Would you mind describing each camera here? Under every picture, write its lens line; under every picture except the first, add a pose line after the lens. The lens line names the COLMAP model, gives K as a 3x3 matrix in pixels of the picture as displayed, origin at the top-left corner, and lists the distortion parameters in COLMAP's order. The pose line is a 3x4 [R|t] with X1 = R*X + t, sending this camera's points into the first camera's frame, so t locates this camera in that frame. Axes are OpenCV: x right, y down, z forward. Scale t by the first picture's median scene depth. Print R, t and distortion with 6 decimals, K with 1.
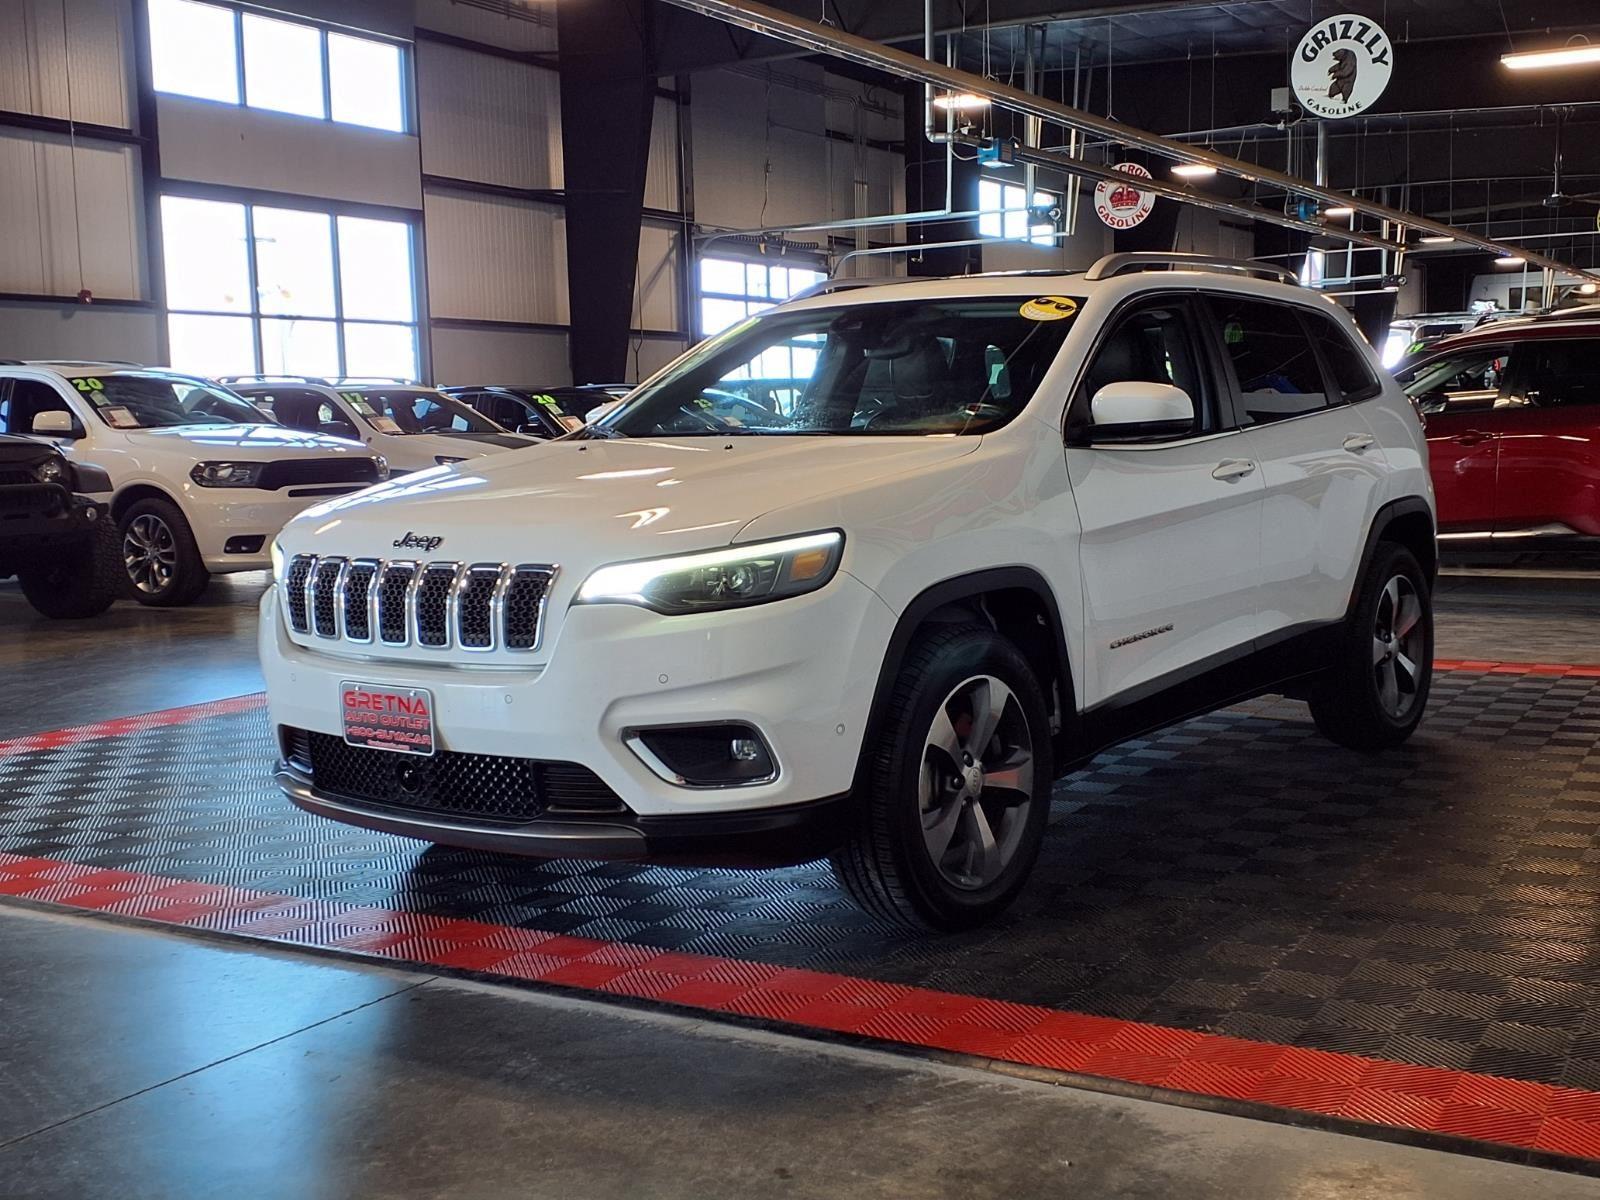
lens RADIAL K [[1783.9, 0, 738.2], [0, 1783.9, 598.5], [0, 0, 1]] dist [0.203554, -0.518935]
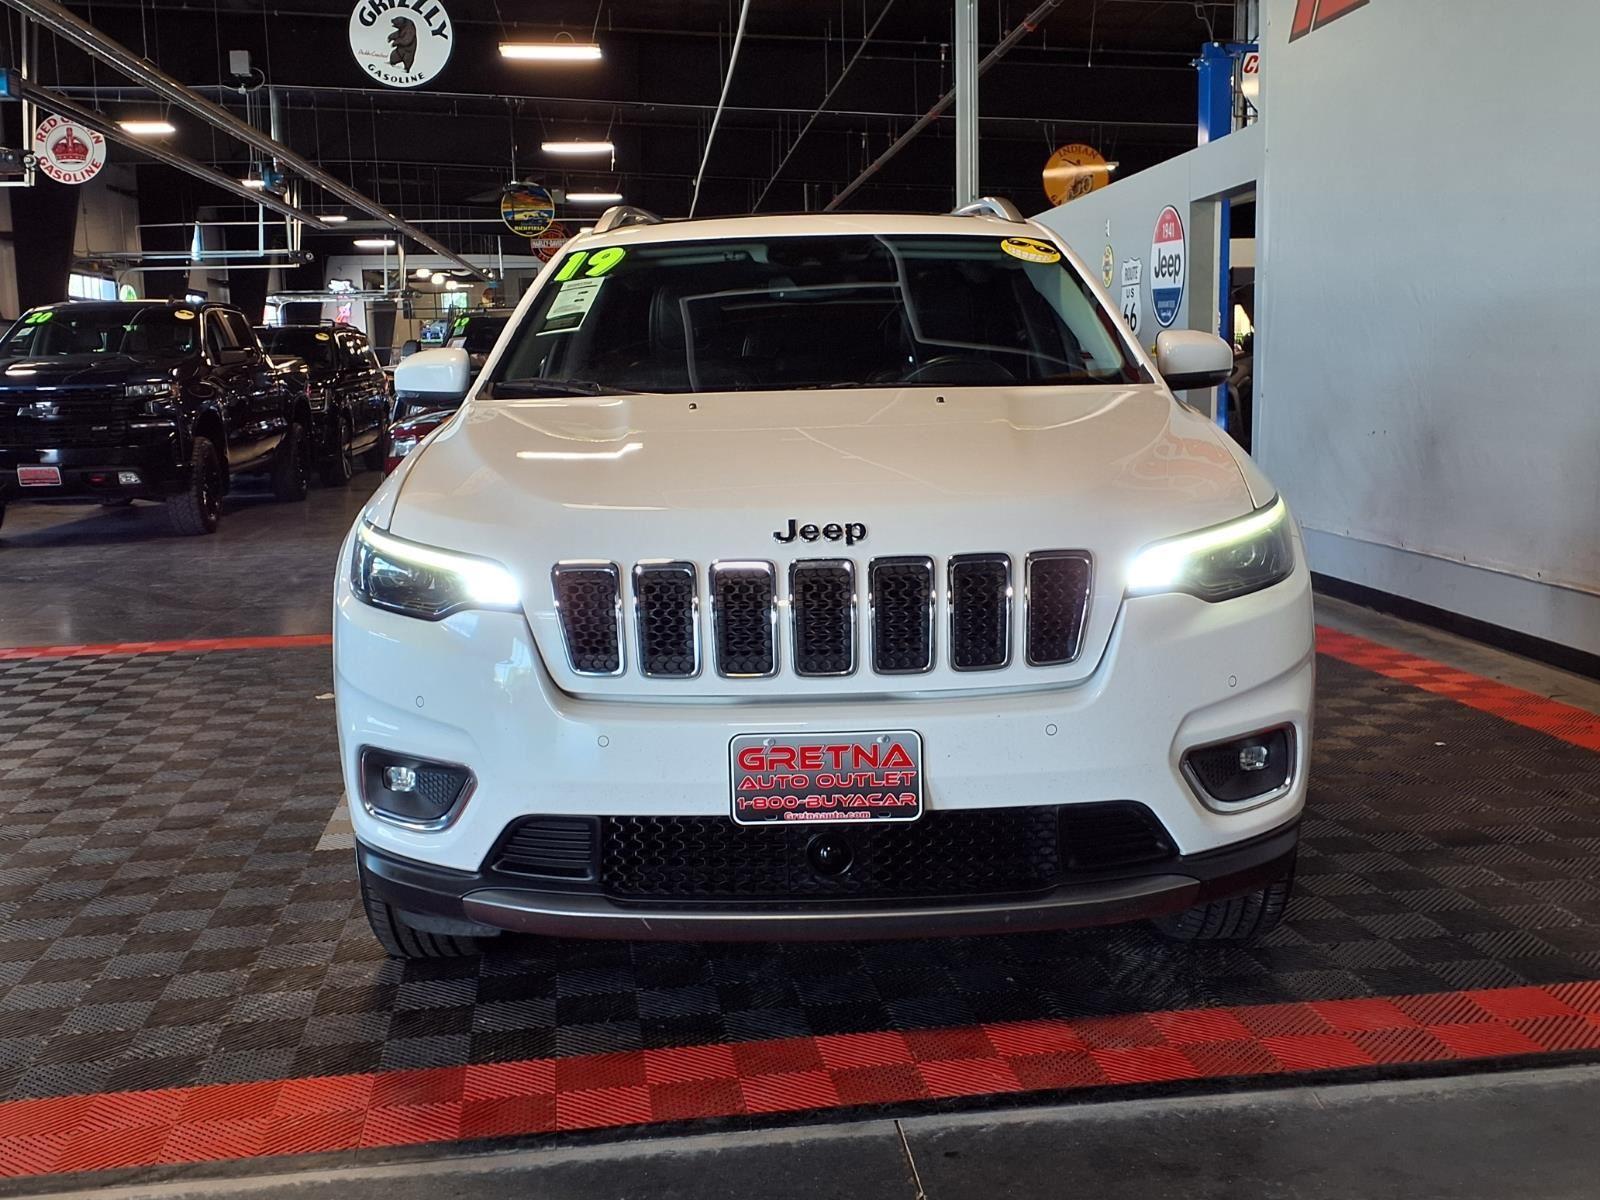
lens RADIAL K [[1783.9, 0, 738.2], [0, 1783.9, 598.5], [0, 0, 1]] dist [0.203554, -0.518935]
pose [[0.792696, -0.075839, 0.604882, -0.615606], [0.068197, 0.997035, 0.035635, -0.031306], [-0.605791, 0.013003, 0.795517, 0.426308]]
